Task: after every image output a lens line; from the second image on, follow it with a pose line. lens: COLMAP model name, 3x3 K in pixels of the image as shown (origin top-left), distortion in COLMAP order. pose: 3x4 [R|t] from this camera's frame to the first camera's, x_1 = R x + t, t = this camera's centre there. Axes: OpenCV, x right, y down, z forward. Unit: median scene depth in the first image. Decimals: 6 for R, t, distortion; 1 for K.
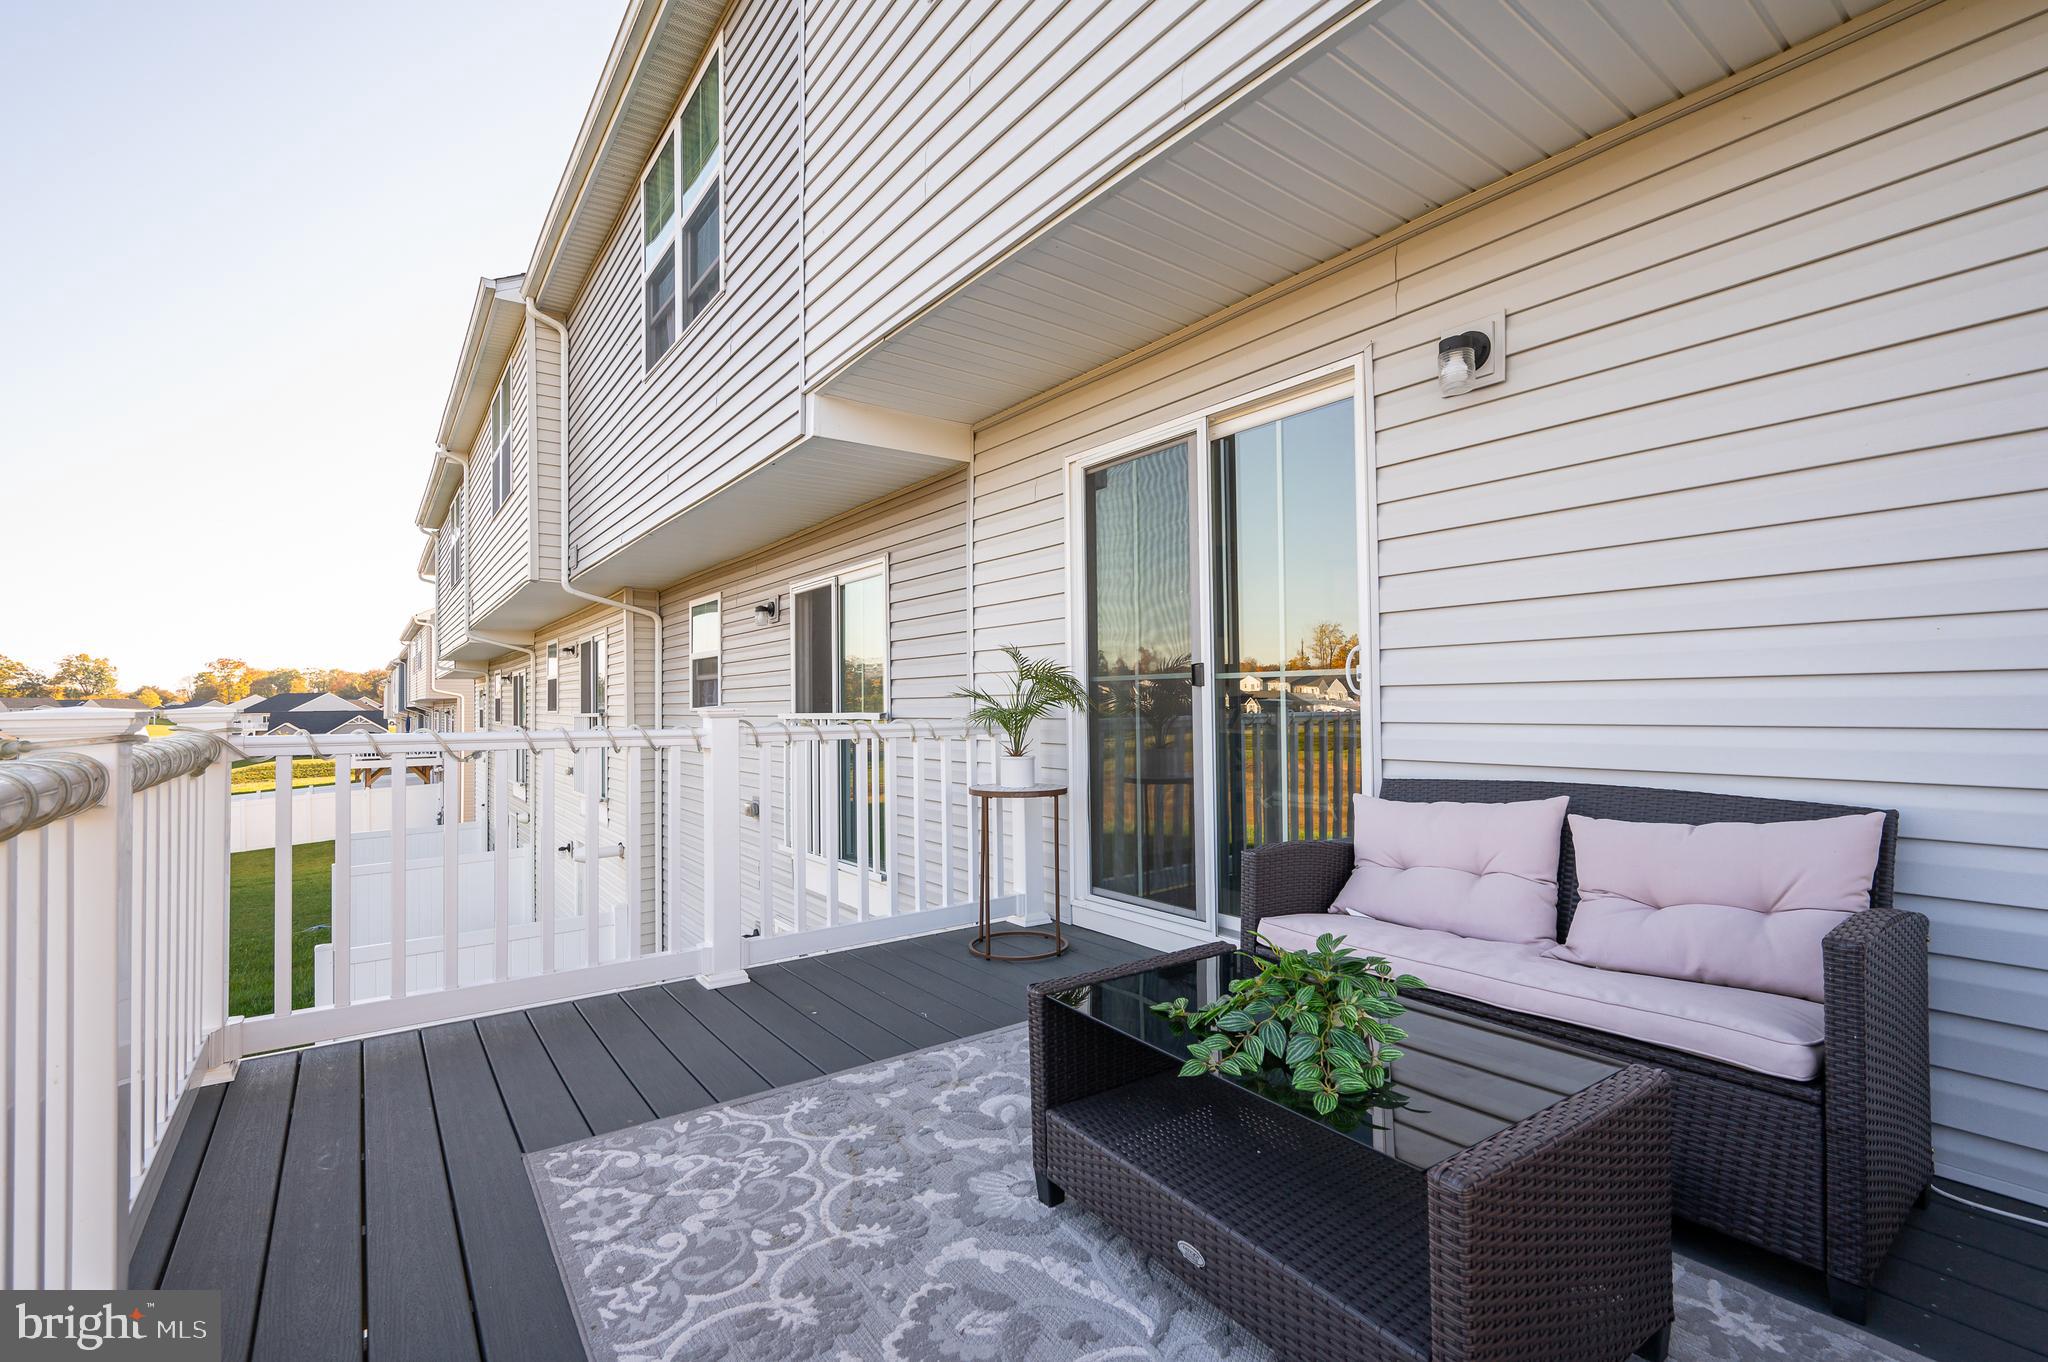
lens RADIAL K [[893.1, 0, 1030.3], [0, 893.1, 675.7], [0, 0, 1]] dist [-0.000079, -0.000097]
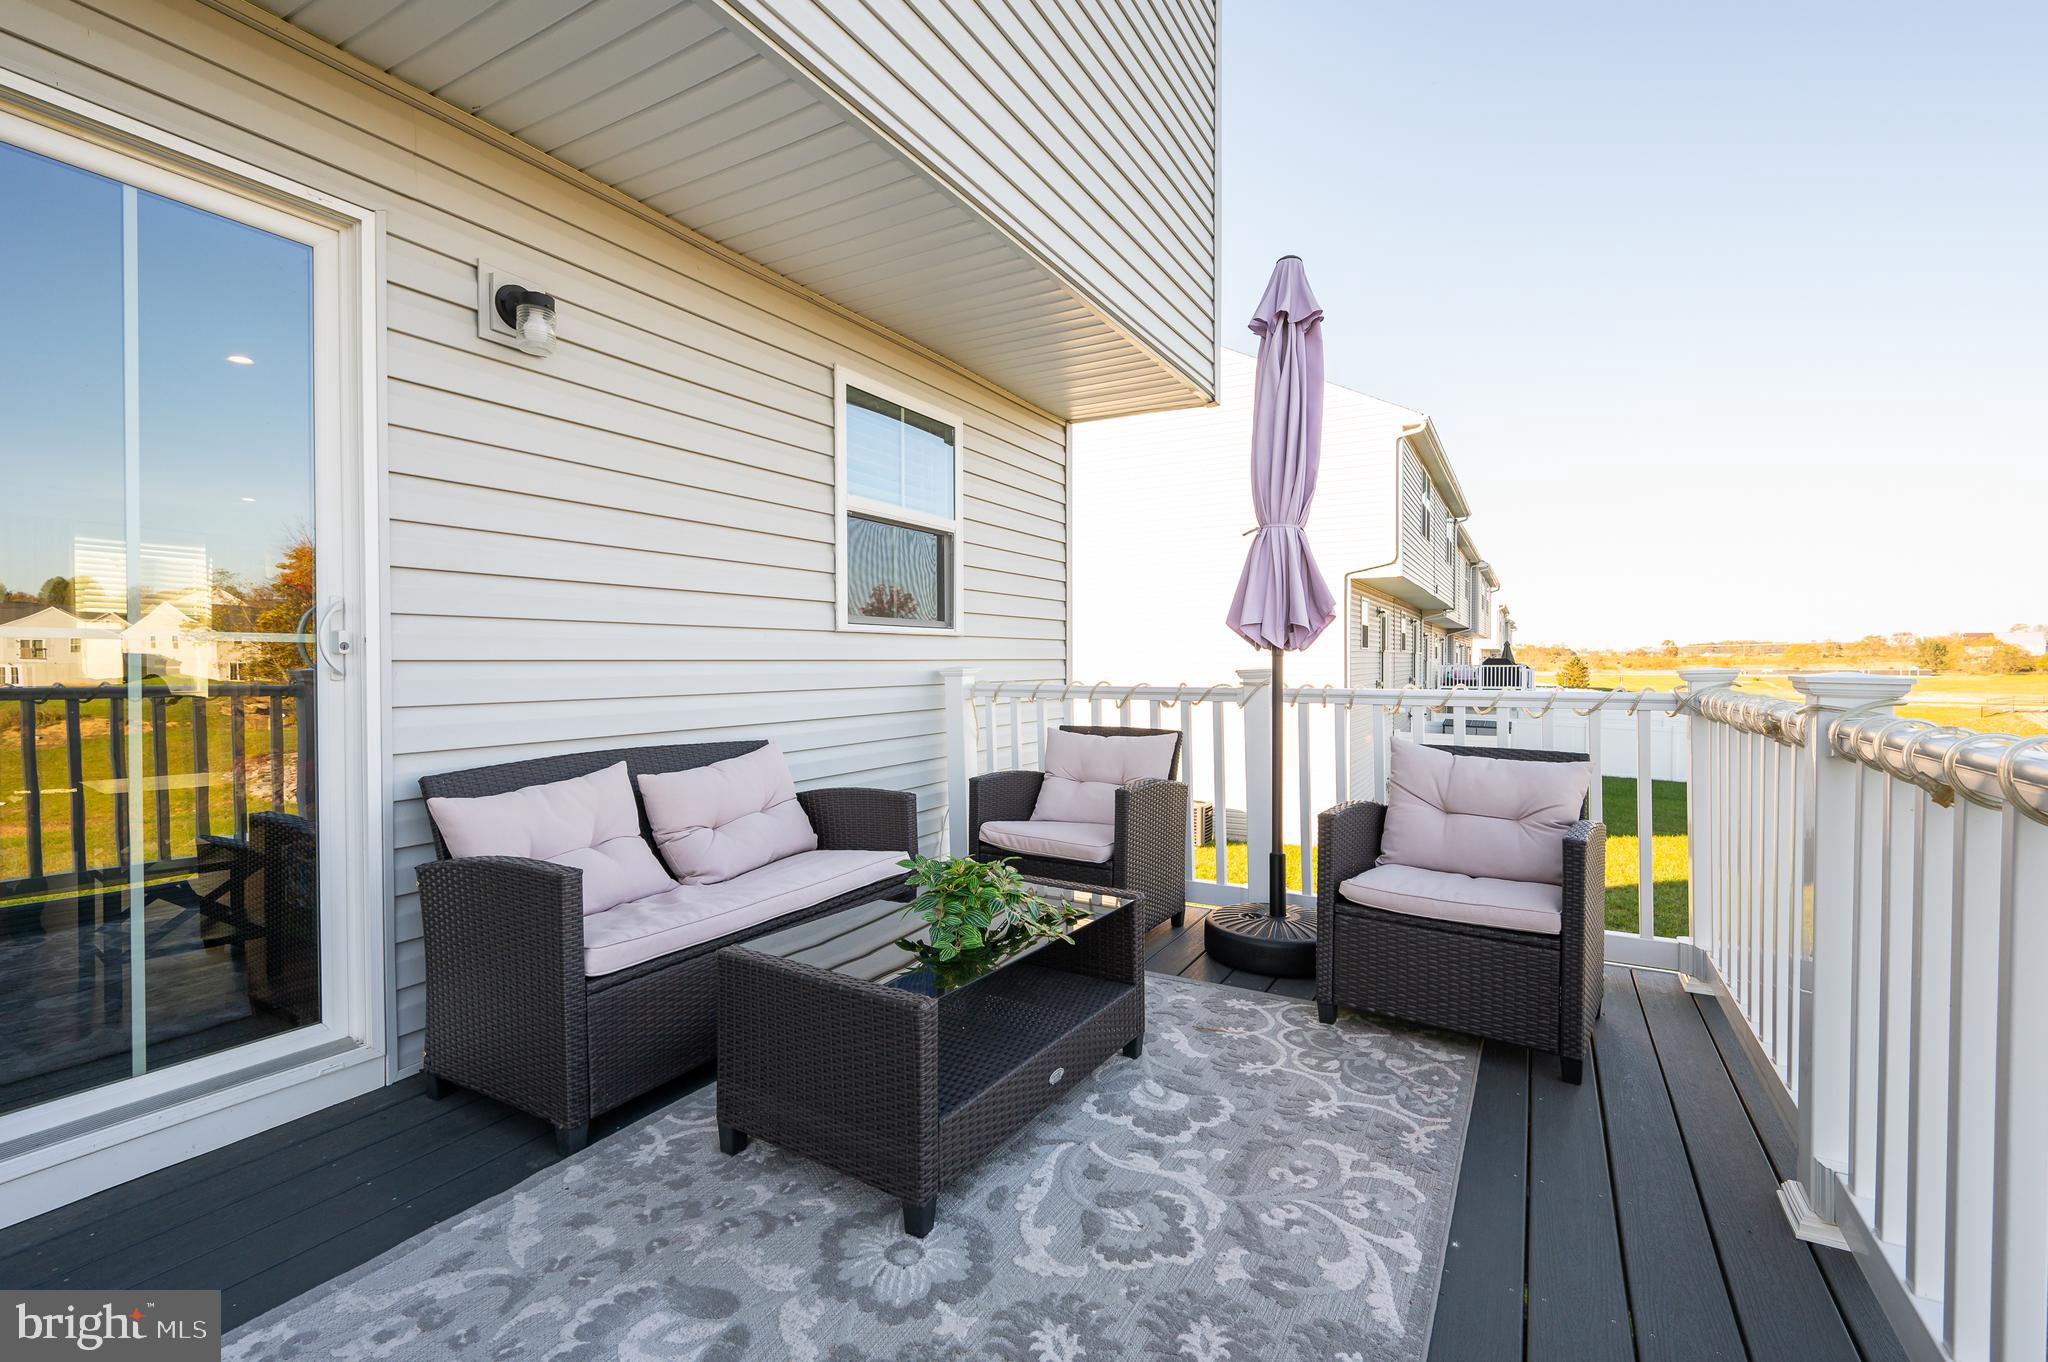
lens RADIAL K [[893.1, 0, 1030.3], [0, 893.1, 675.7], [0, 0, 1]] dist [-0.000079, -0.000097]
pose [[-0.398207, 0.000727, 0.917295, -0.878659], [-0.019435, 0.999769, -0.009229, 0.034170], [-0.917090, -0.021503, -0.398101, 1.312499]]
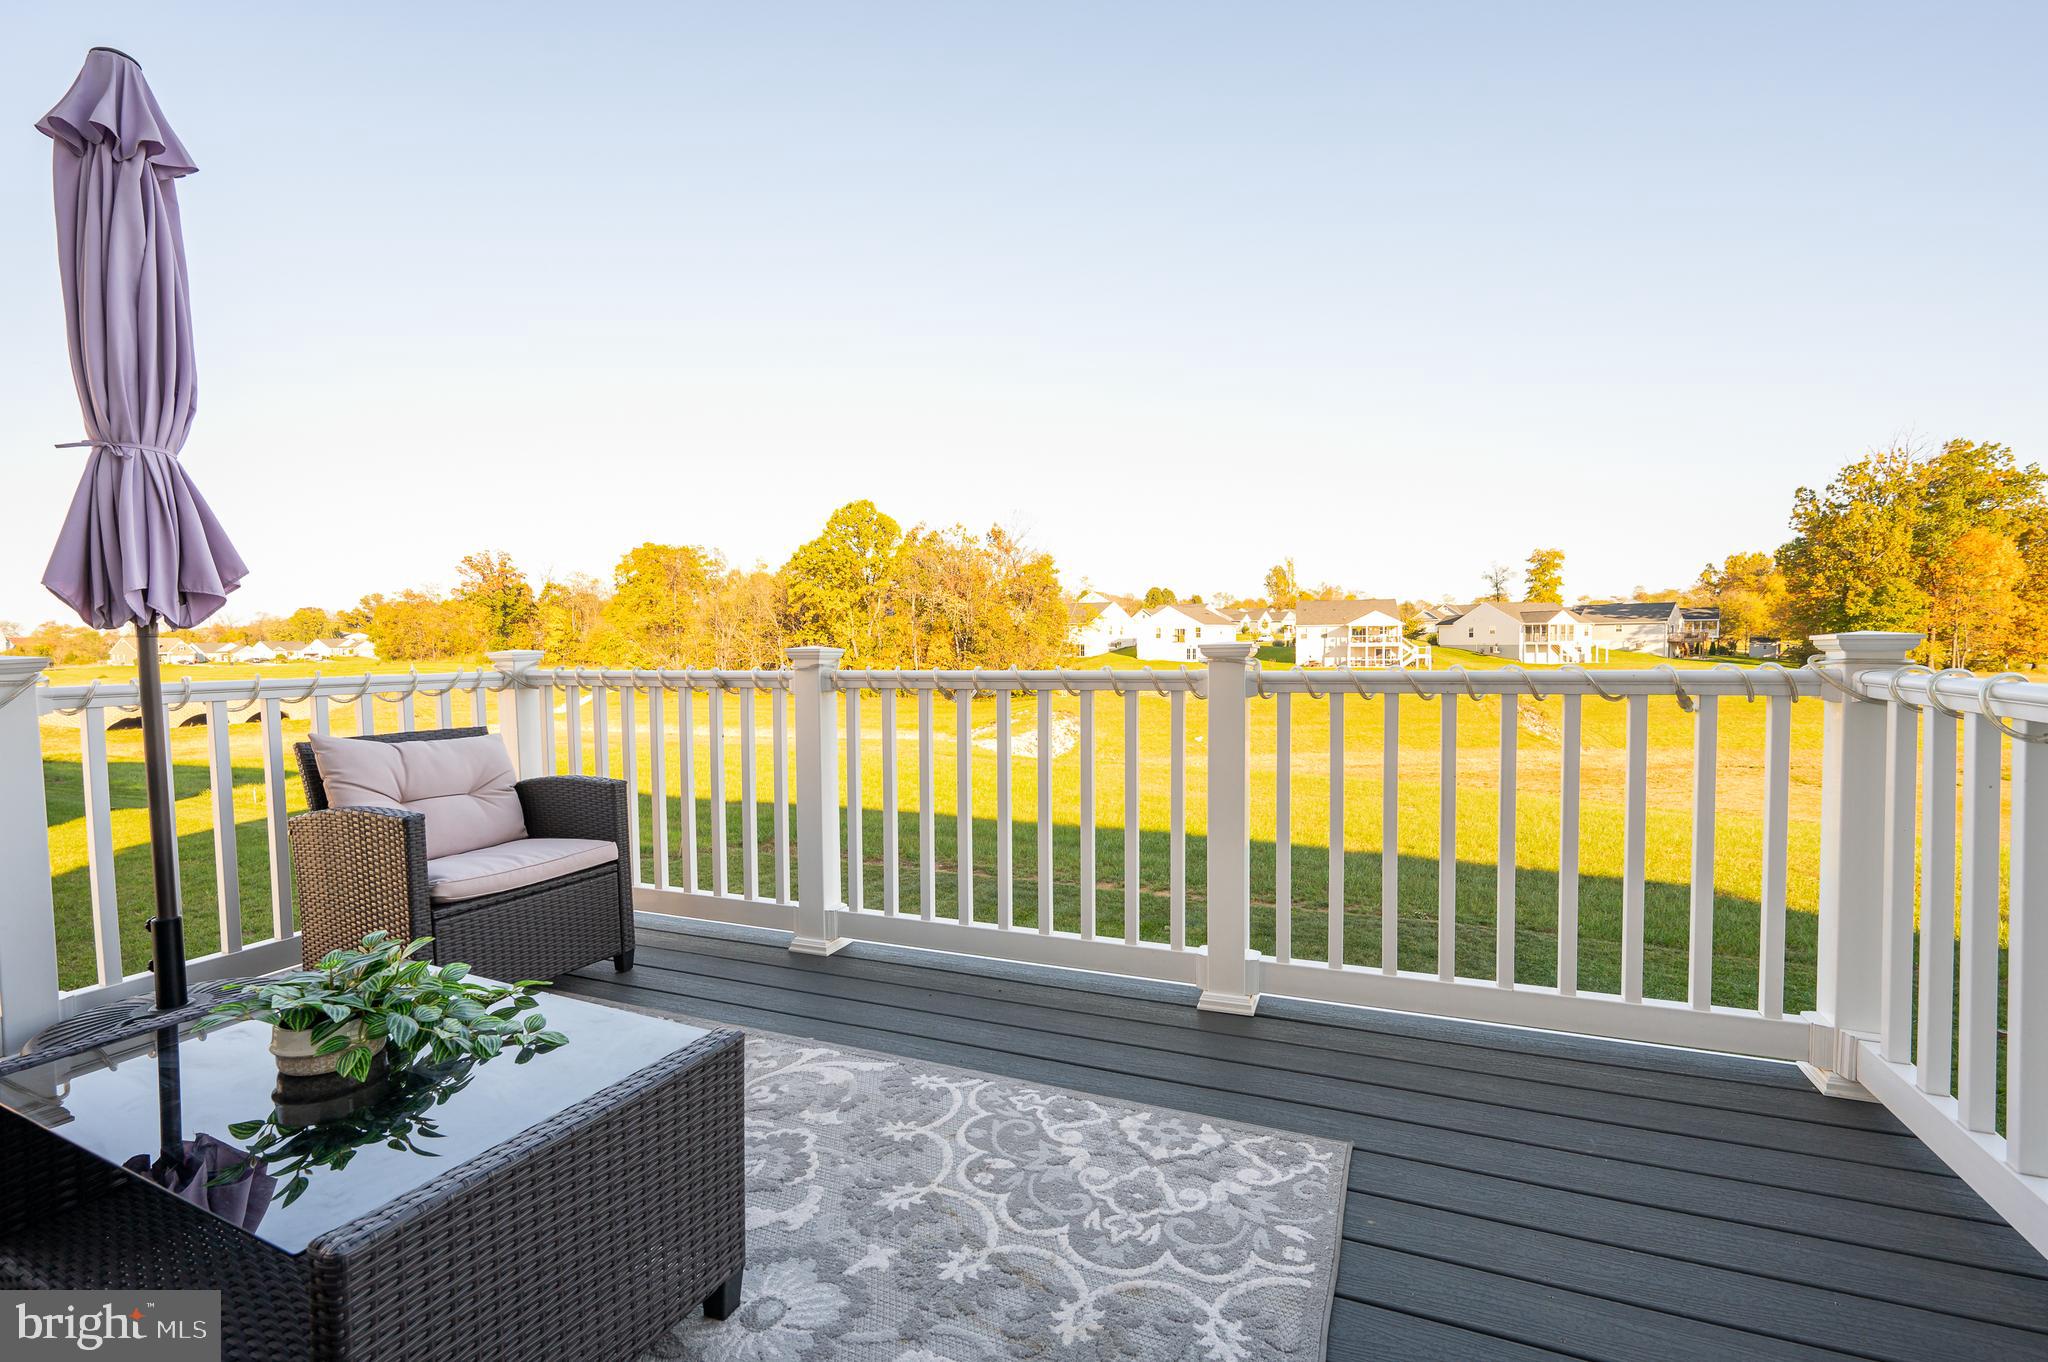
lens RADIAL K [[893.1, 0, 1030.3], [0, 893.1, 675.7], [0, 0, 1]] dist [-0.000079, -0.000097]
pose [[-0.853950, 0.041558, -0.518694, 0.177769], [0.037678, 0.999127, 0.018019, 0.044379], [0.518990, -0.004156, -0.854770, 1.852263]]
